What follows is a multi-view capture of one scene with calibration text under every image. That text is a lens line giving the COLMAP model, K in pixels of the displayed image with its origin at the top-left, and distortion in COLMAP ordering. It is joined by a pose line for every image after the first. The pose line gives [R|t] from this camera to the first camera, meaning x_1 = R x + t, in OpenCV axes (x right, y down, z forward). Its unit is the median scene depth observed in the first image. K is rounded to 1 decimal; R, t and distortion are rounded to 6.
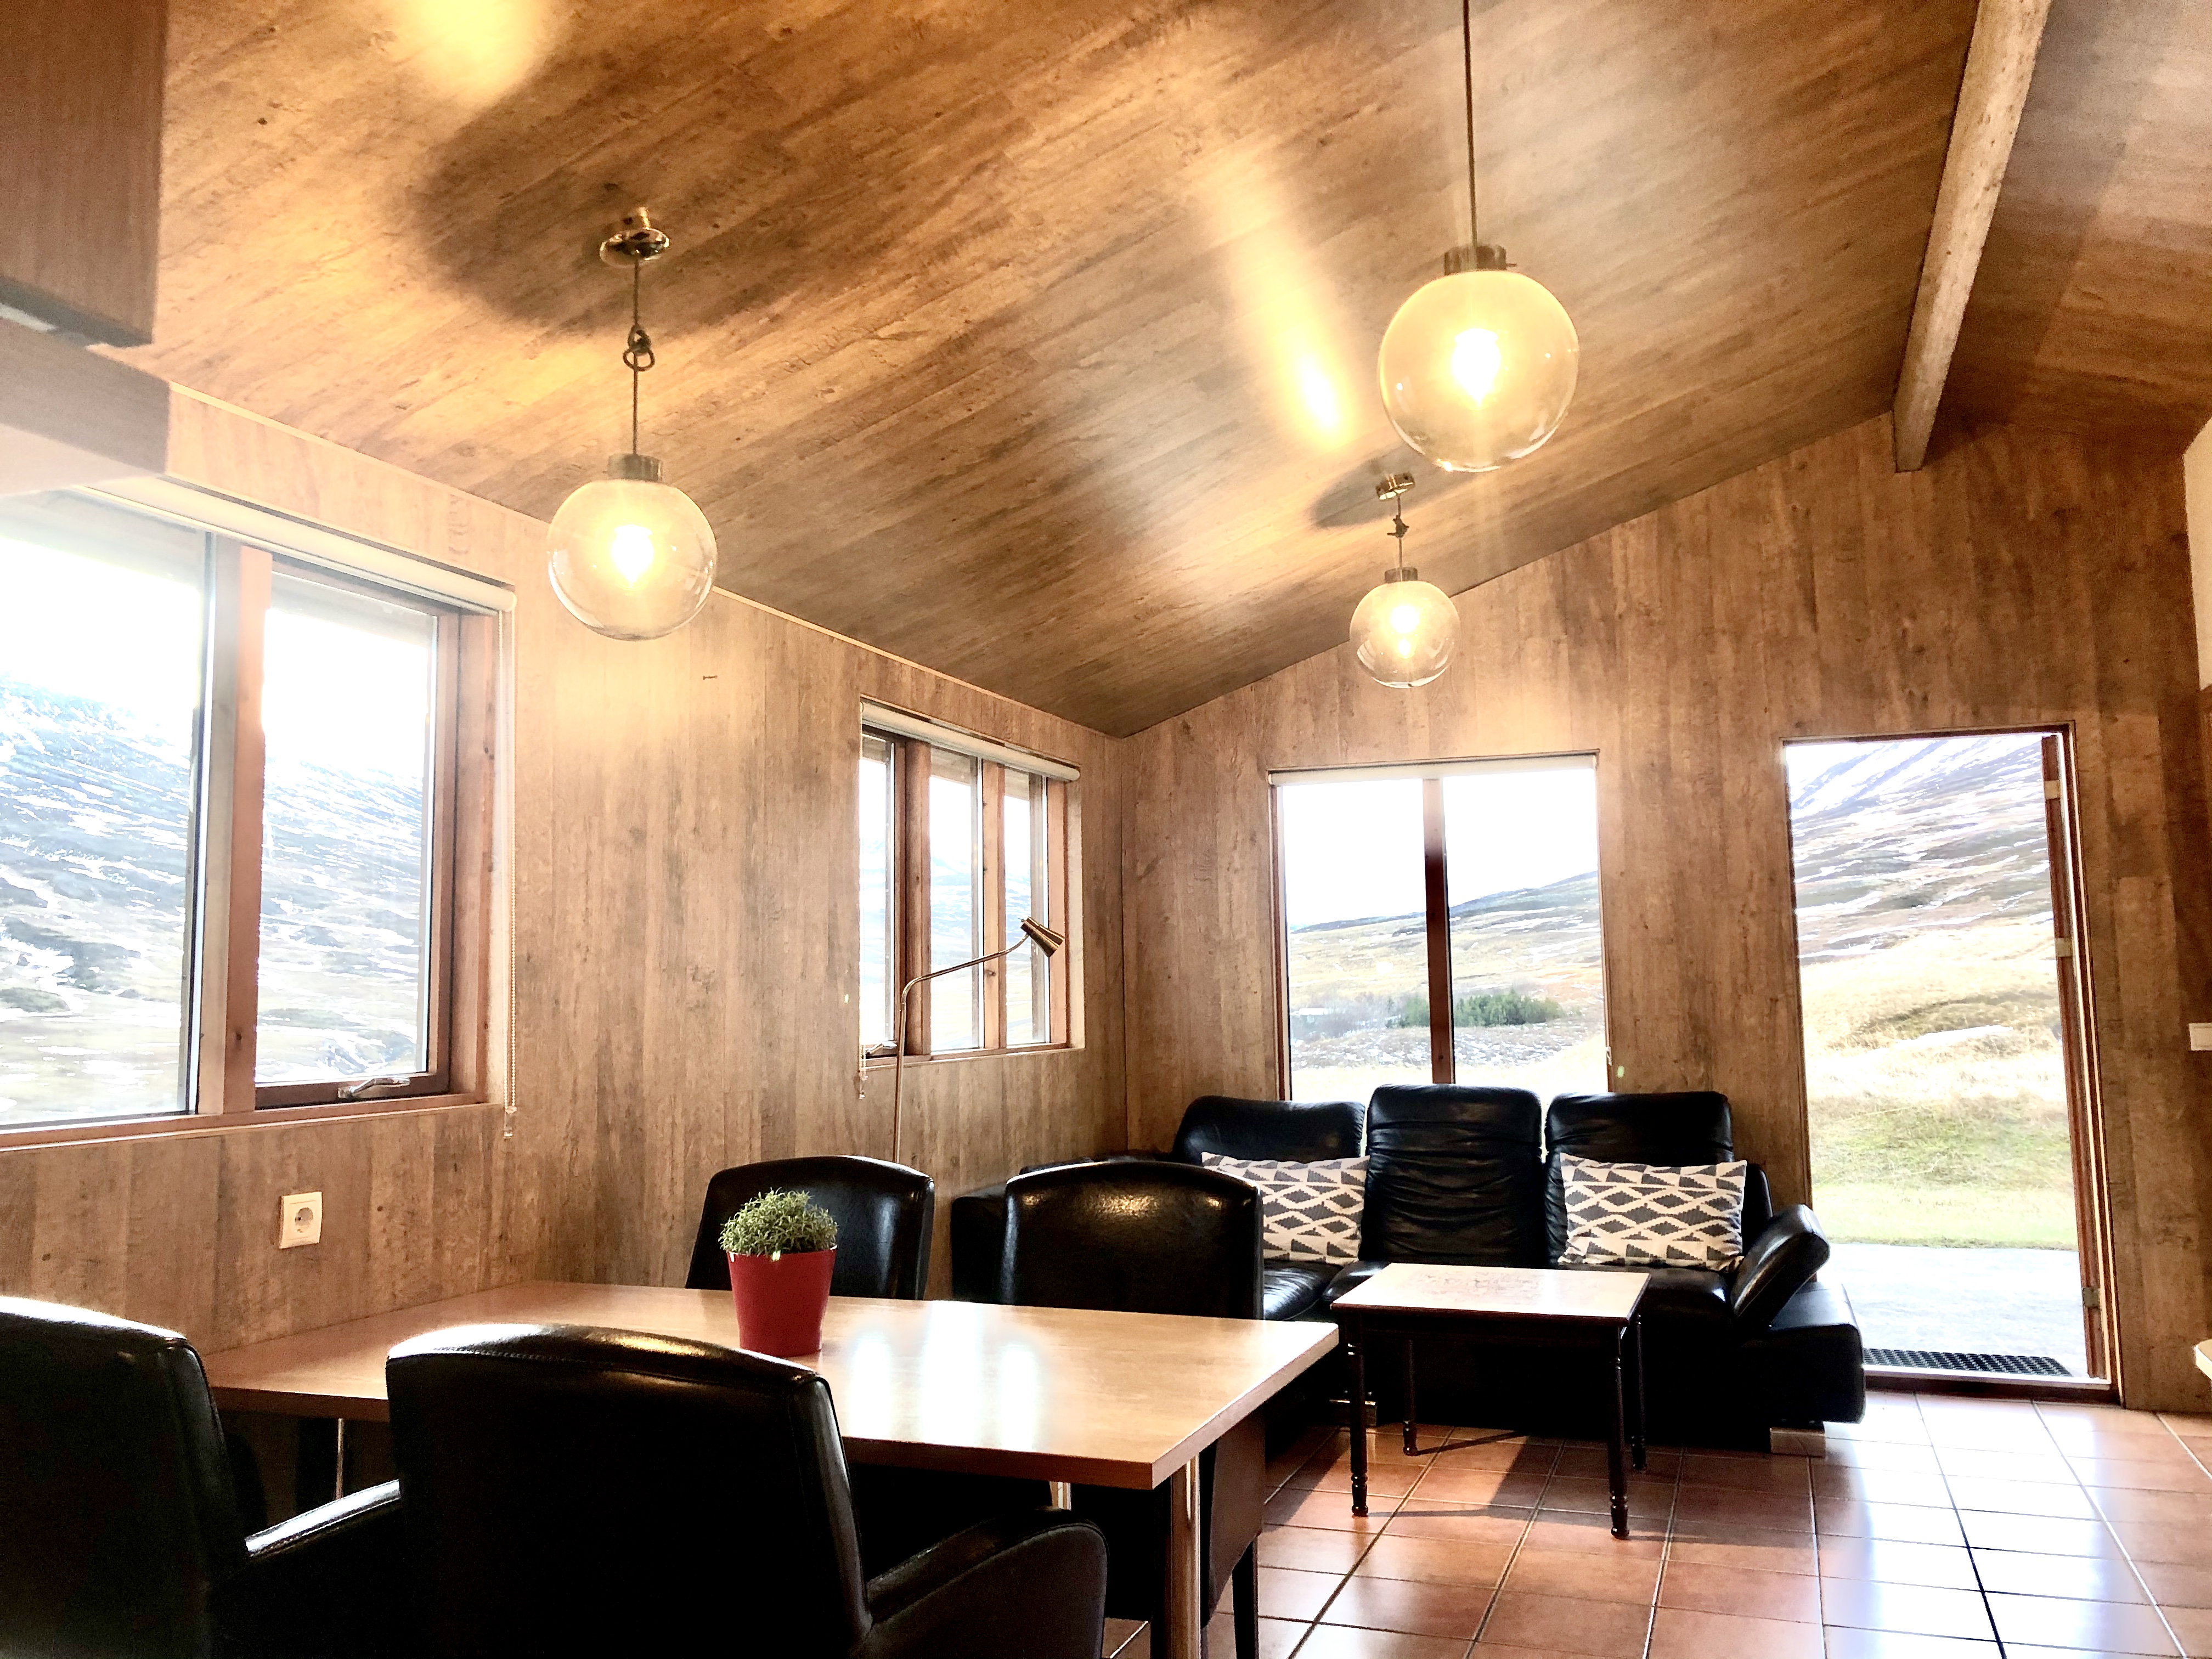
lens RADIAL K [[1789.1, 0, 1110.9], [0, 1789.1, 825.6], [0, 0, 1]] dist [0.045375, -0.061340]
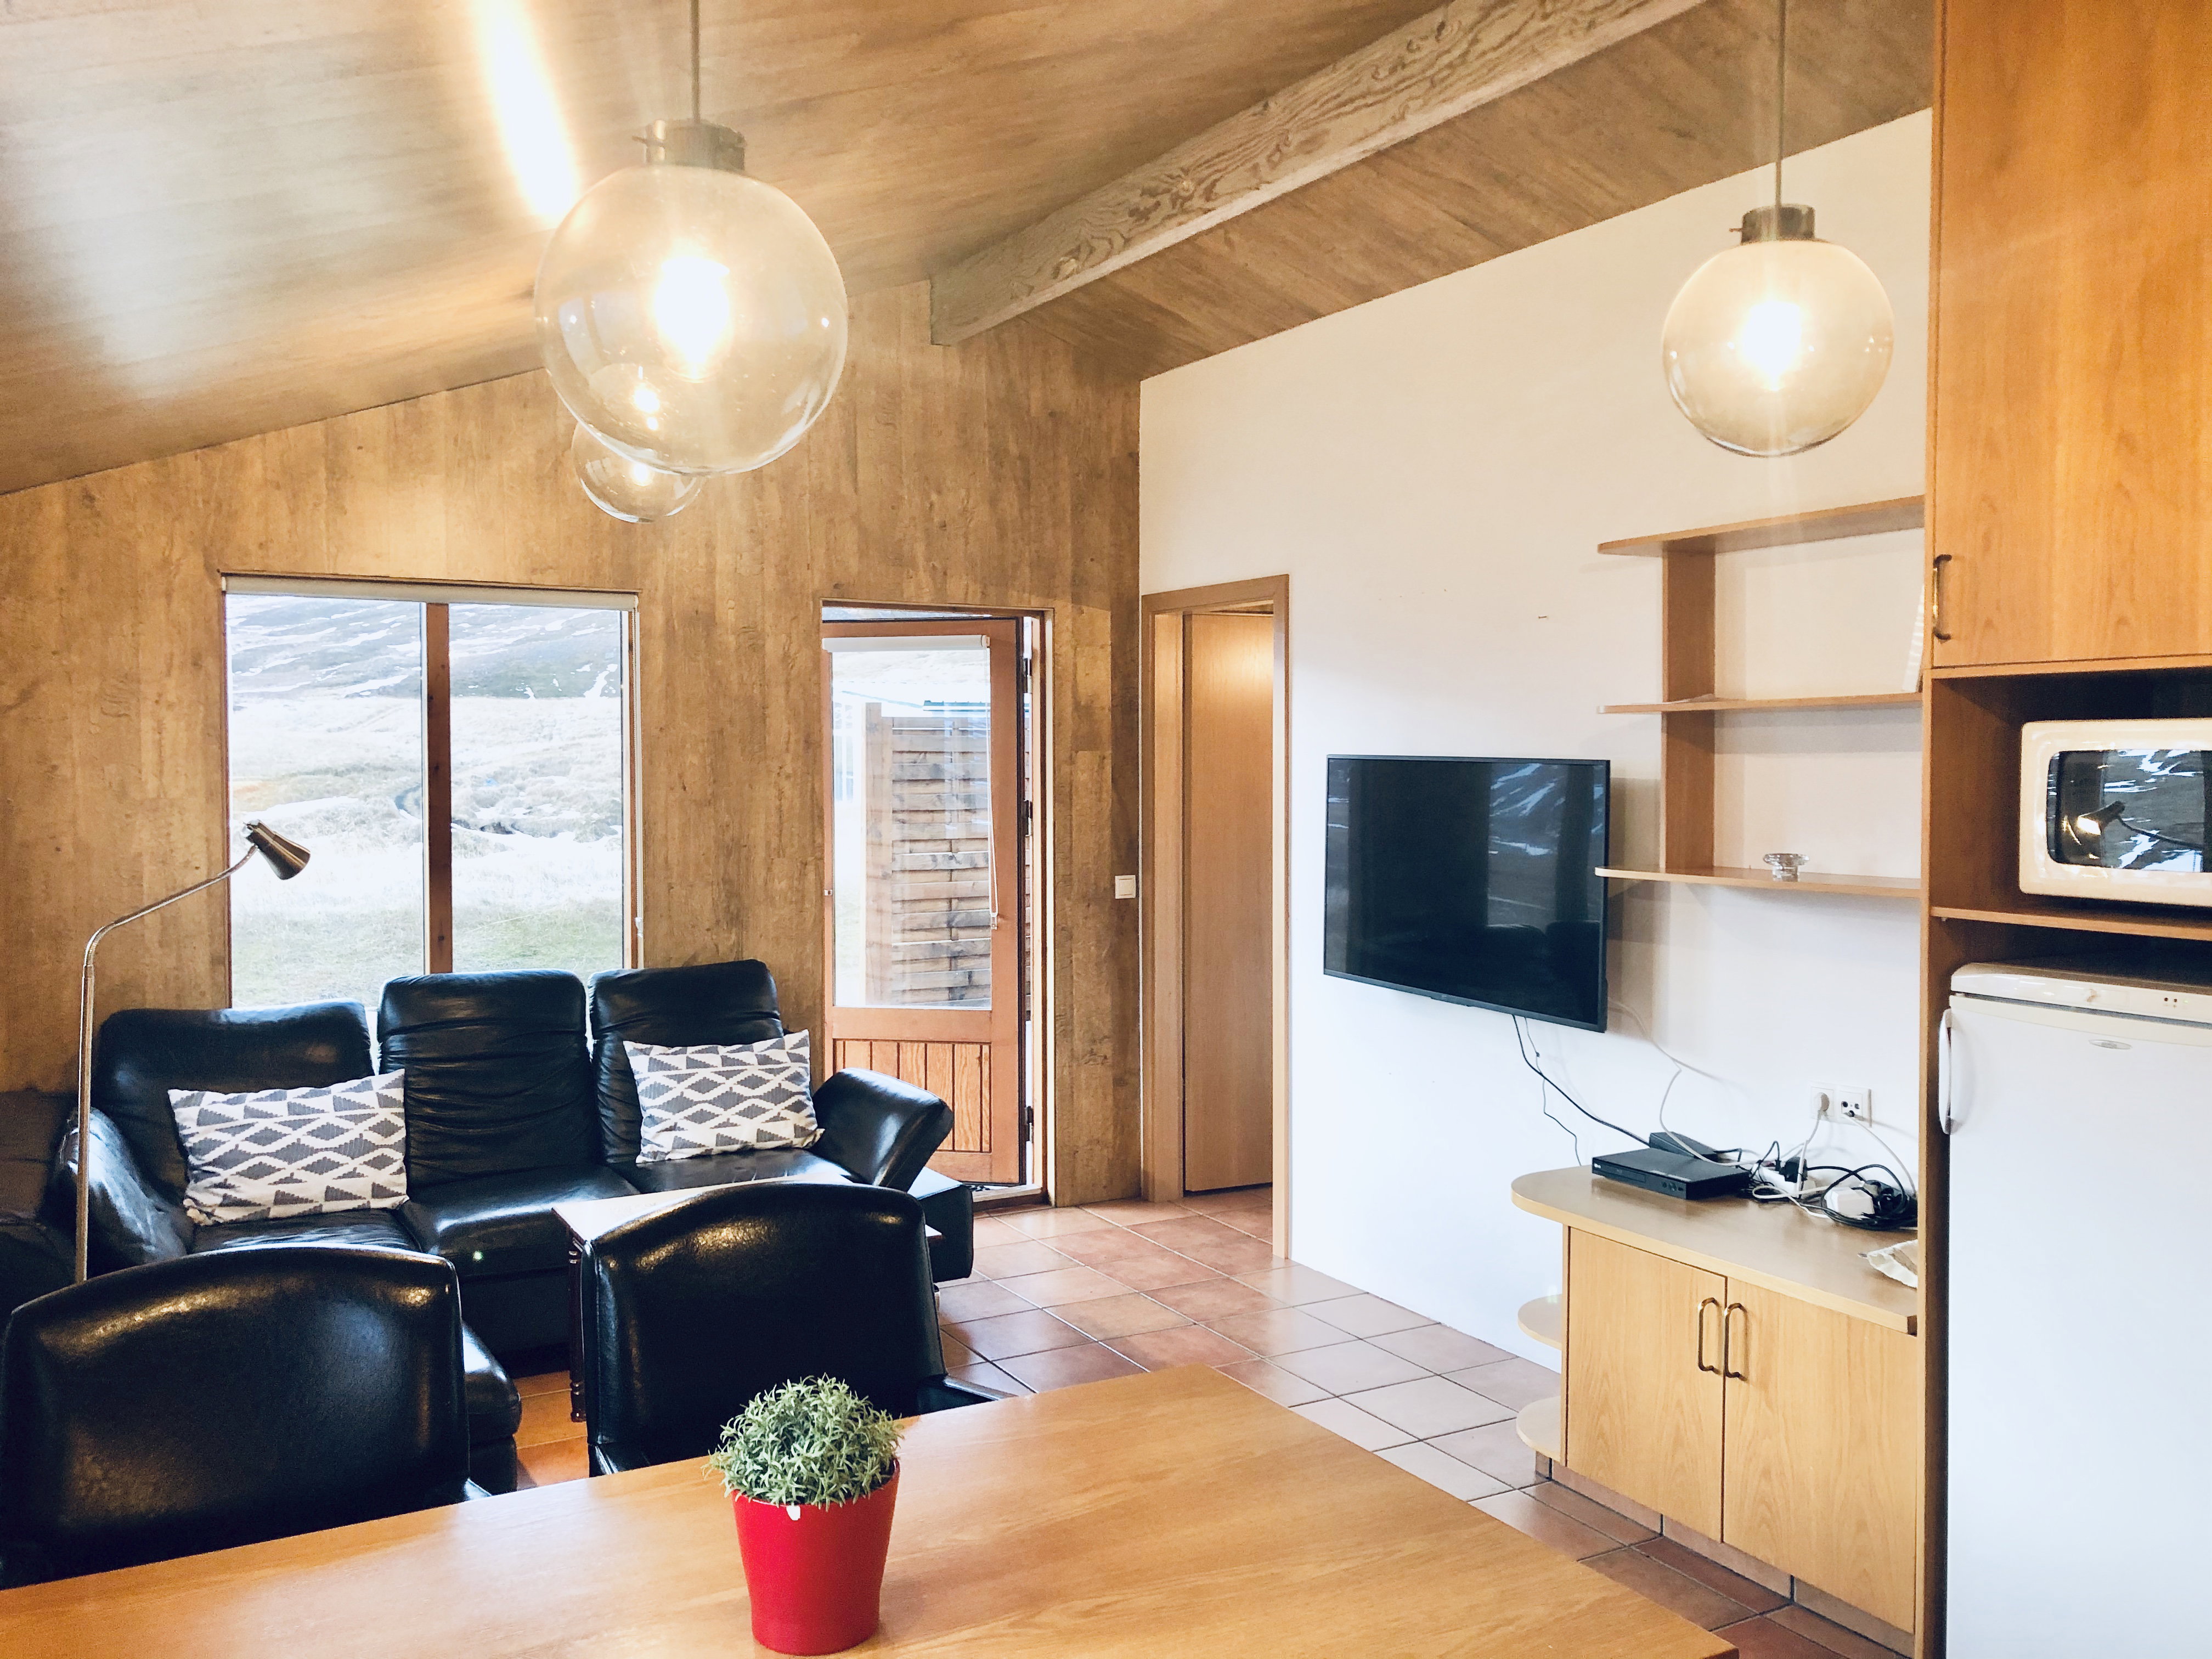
lens RADIAL K [[1789.1, 0, 1112.8], [0, 1789.1, 821.3], [0, 0, 1]] dist [0.045375, -0.061340]
pose [[0.640718, -0.015301, 0.767624, -0.286299], [-0.081769, 0.992755, 0.088039, -0.027512], [-0.763410, -0.119176, 0.634825, 0.254087]]
